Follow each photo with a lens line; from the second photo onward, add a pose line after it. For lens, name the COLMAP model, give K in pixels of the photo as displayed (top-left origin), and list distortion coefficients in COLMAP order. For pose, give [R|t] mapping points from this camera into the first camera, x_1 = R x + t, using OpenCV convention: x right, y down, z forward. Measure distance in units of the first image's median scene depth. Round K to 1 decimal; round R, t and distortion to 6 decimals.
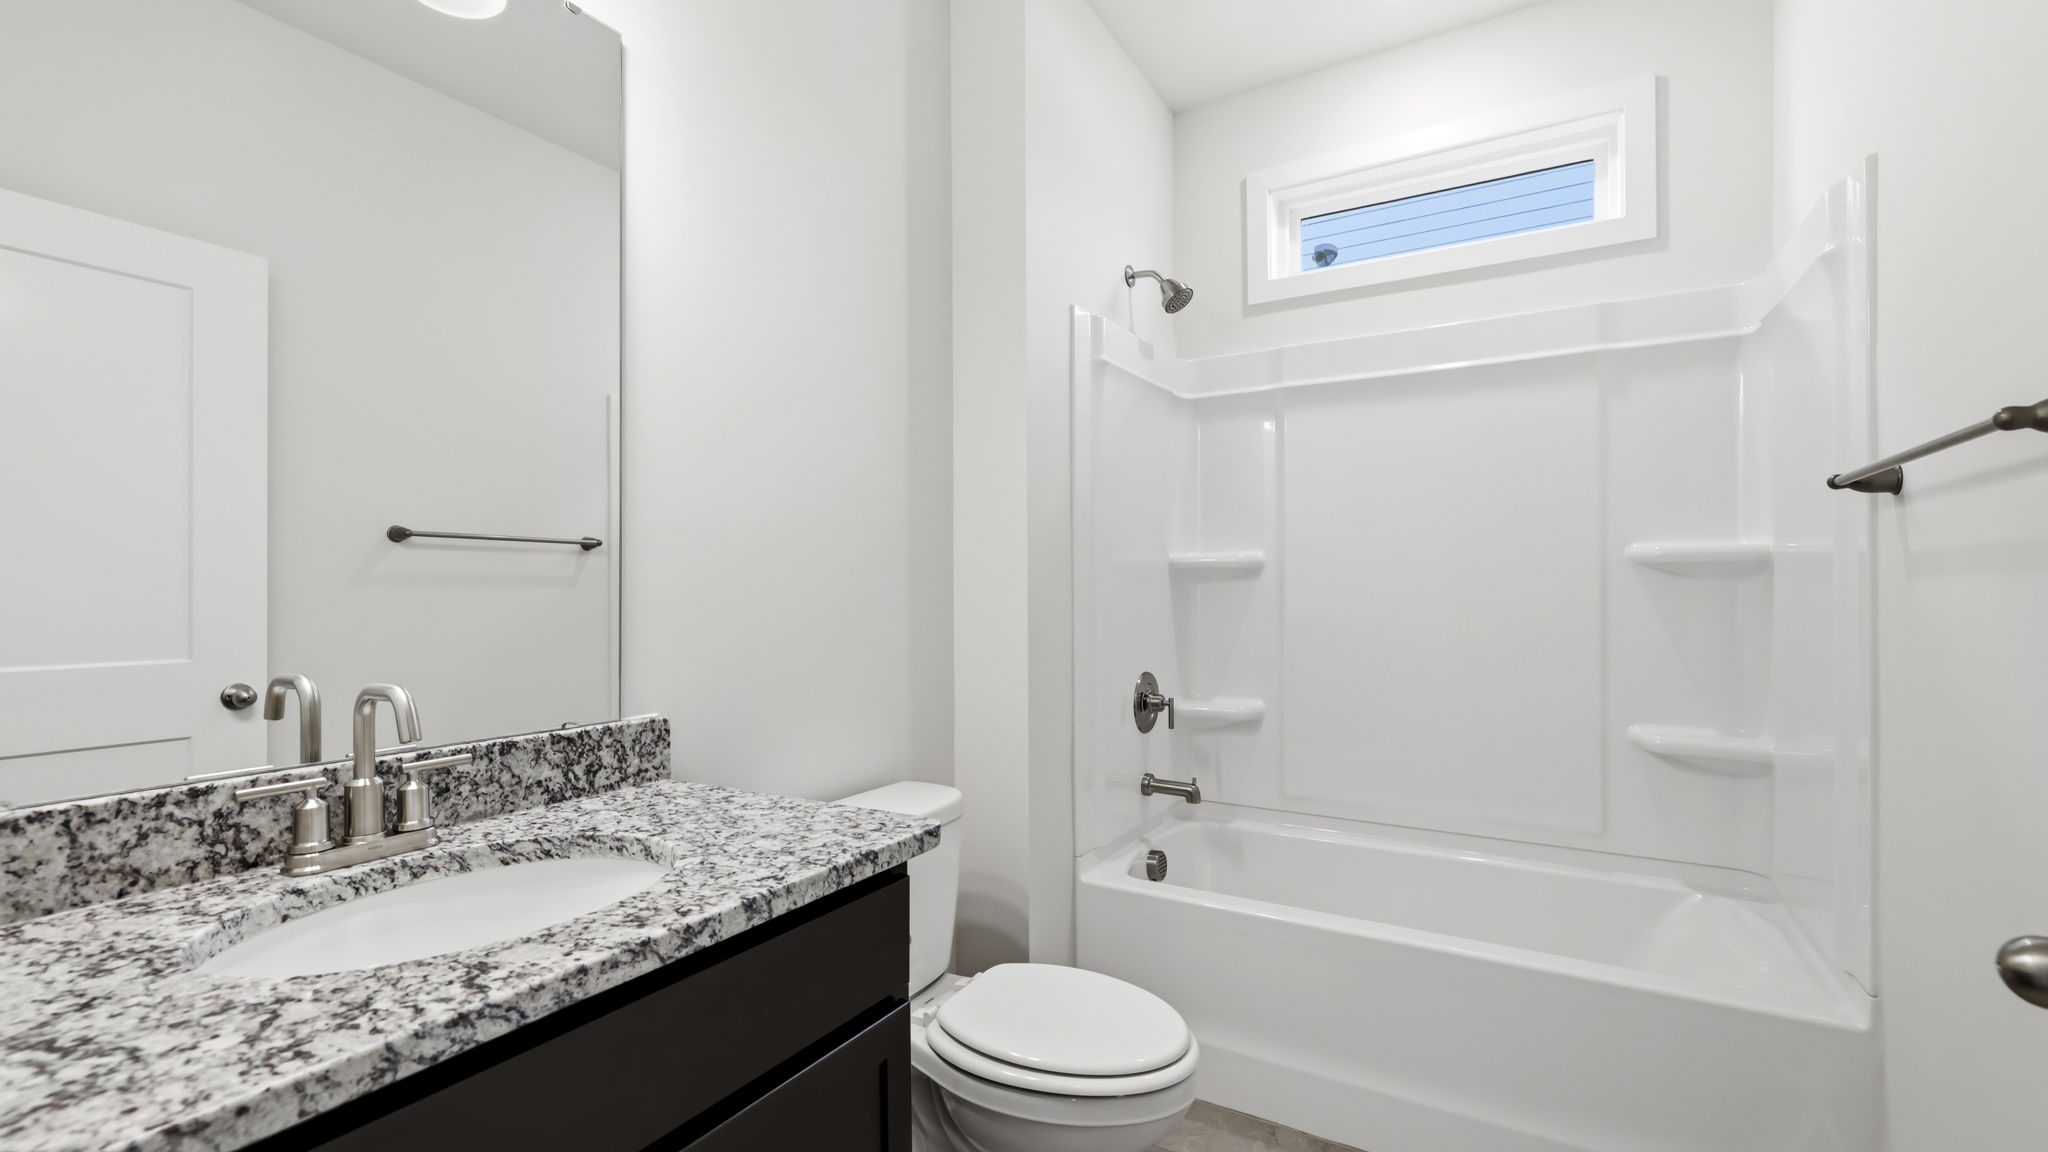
lens RADIAL K [[887.9, 0, 1011.0], [0, 887.9, 580.6], [0, 0, 1]] dist [-0.002341, -0.000780]
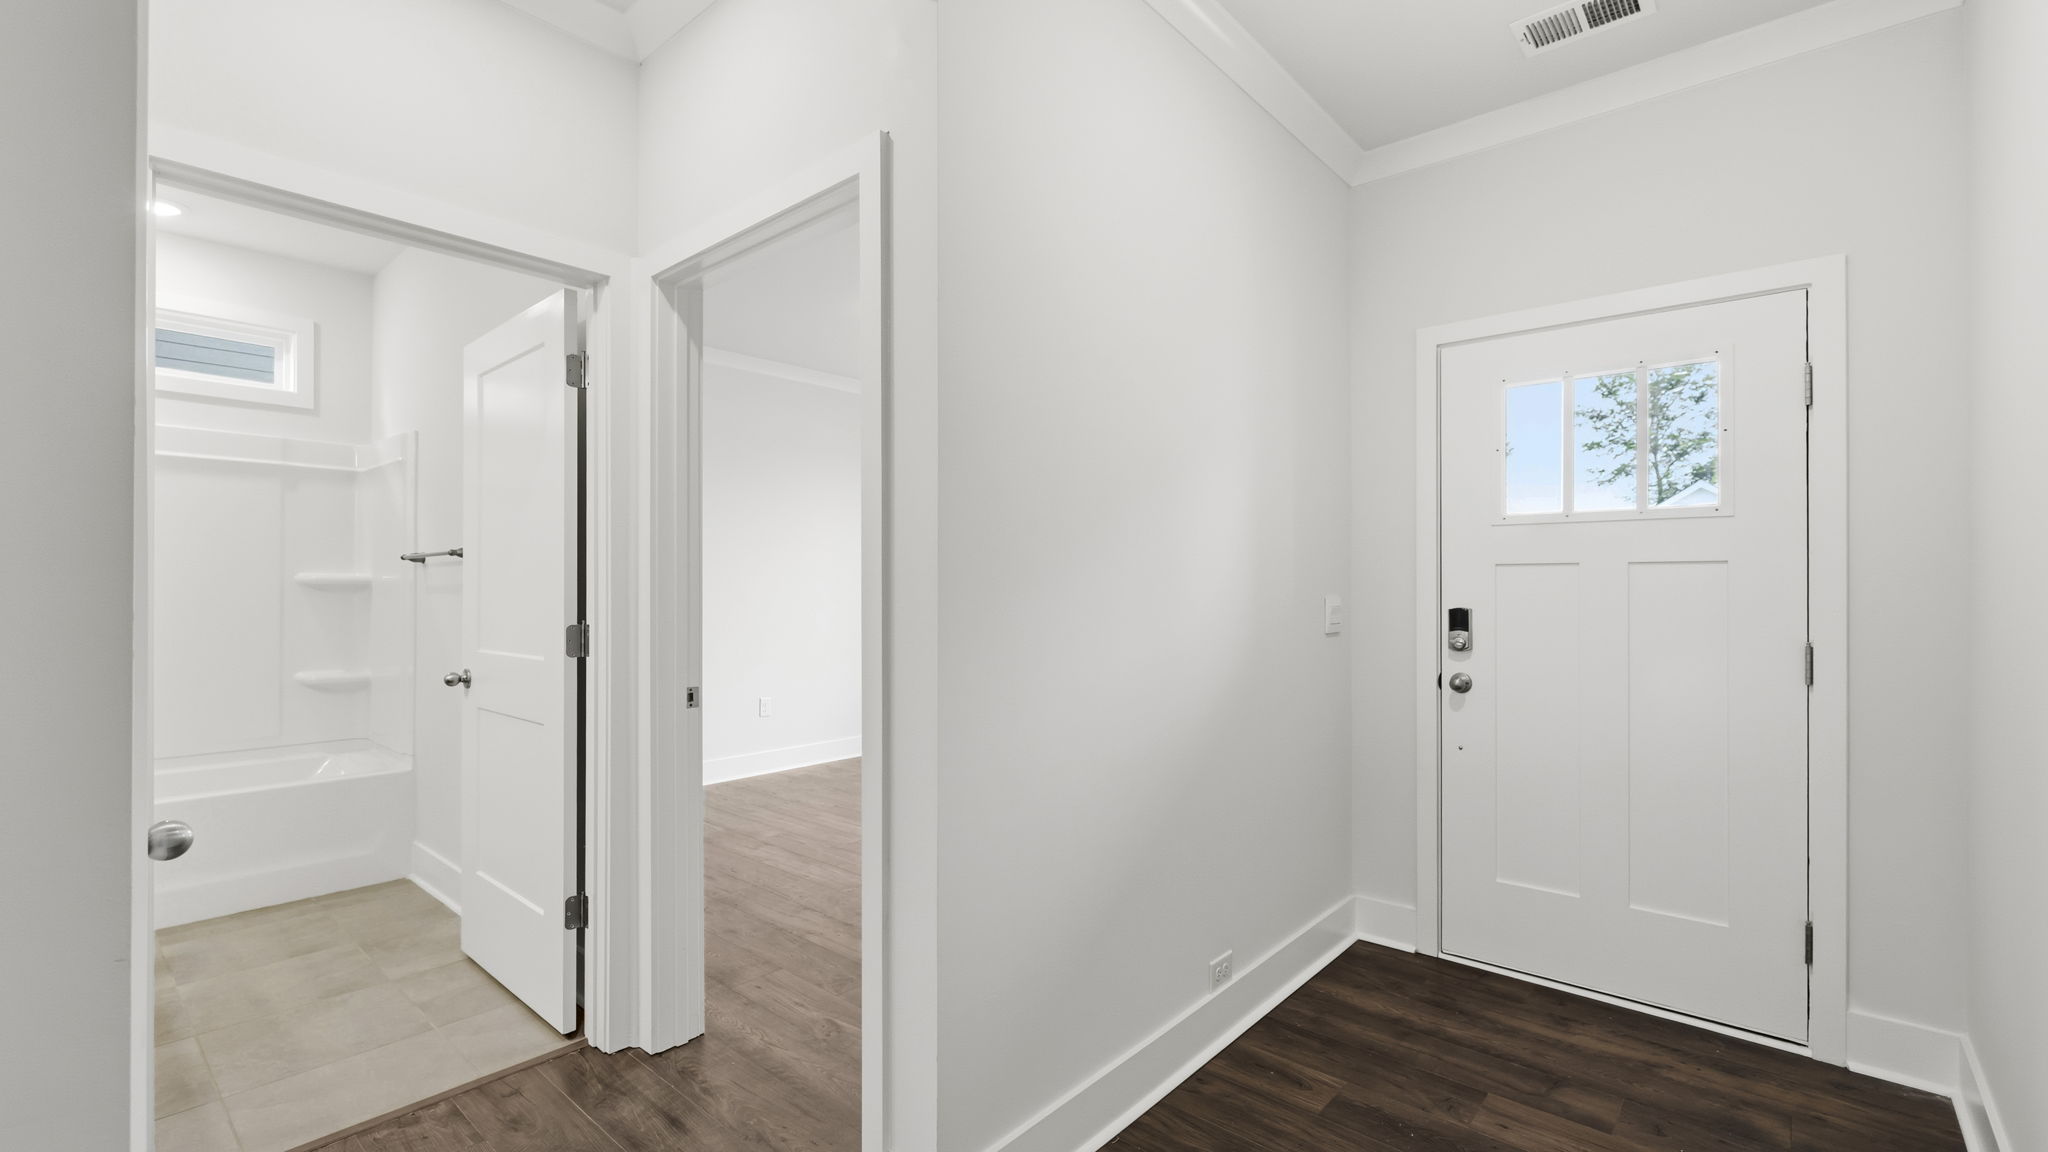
lens RADIAL K [[887.9, 0, 1056.5], [0, 887.9, 595.4], [0, 0, 1]] dist [-0.002341, -0.000780]
pose [[0.164318, 0.007084, 0.986382, -0.884273], [-0.008759, 0.999945, -0.005722, 0.001389], [-0.986368, -0.007699, 0.164371, -0.884962]]
